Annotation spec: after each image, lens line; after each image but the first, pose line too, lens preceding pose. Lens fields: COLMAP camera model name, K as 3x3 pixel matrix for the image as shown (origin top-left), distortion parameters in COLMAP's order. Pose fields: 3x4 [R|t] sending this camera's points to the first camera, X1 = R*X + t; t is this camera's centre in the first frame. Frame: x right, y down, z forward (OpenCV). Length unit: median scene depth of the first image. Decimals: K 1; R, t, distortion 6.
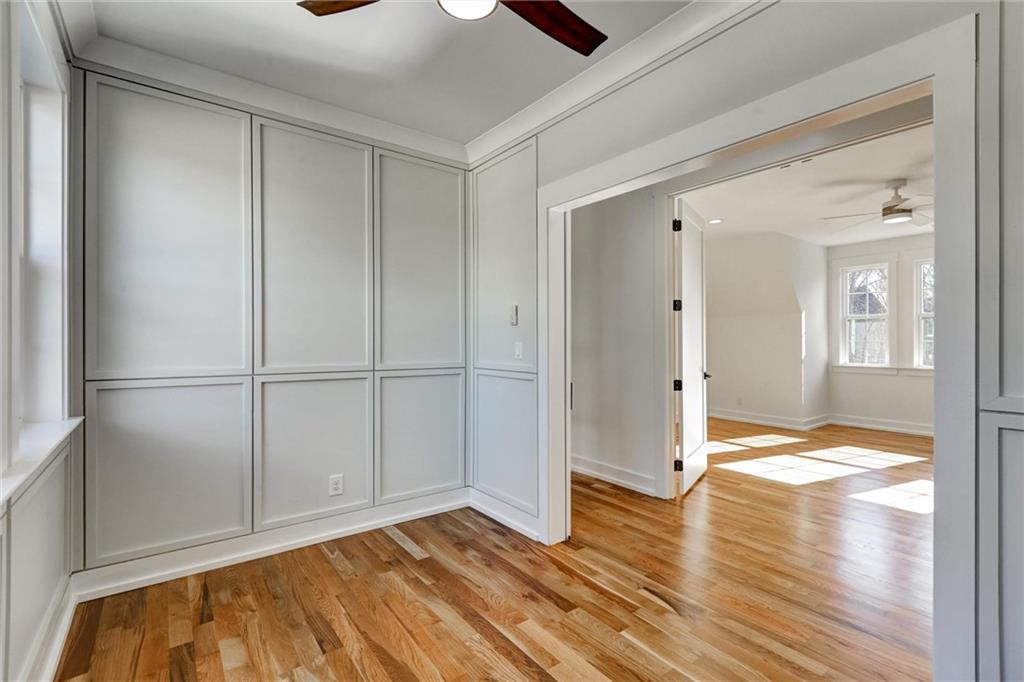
lens RADIAL K [[474.1, 0, 513.4], [0, 474.1, 336.2], [0, 0, 1]] dist [0.001925, 0.000230]
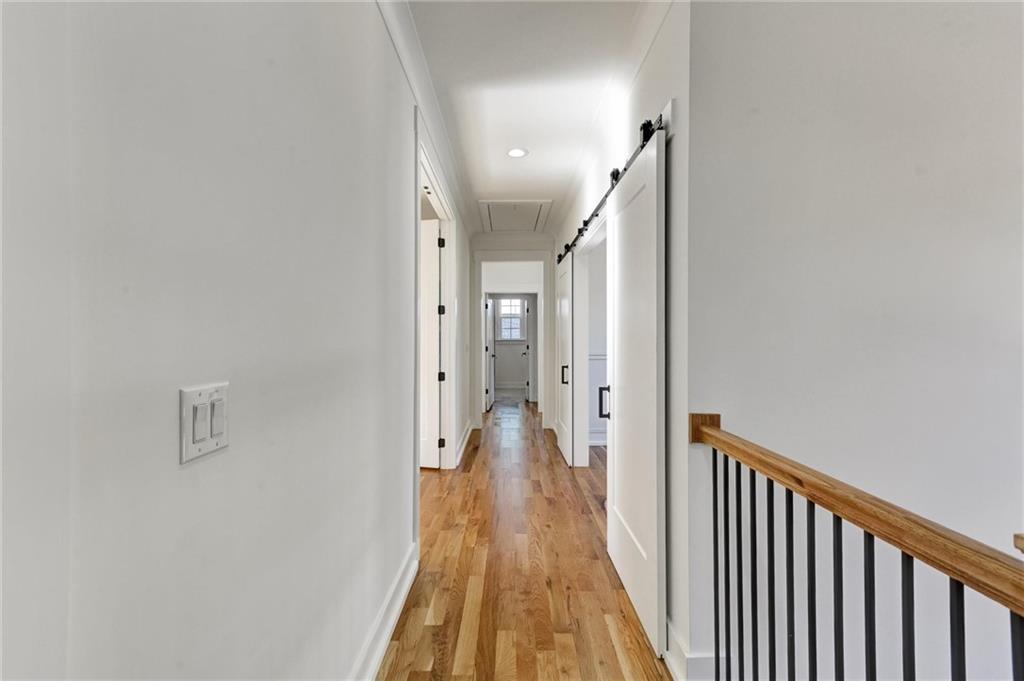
lens RADIAL K [[474.1, 0, 515.5], [0, 474.1, 335.3], [0, 0, 1]] dist [0.001925, 0.000230]
pose [[-0.811440, 0.010547, 0.584341, -0.195658], [0.016421, 0.999854, 0.004755, 0.024496], [-0.584205, 0.013454, -0.811494, 1.464090]]
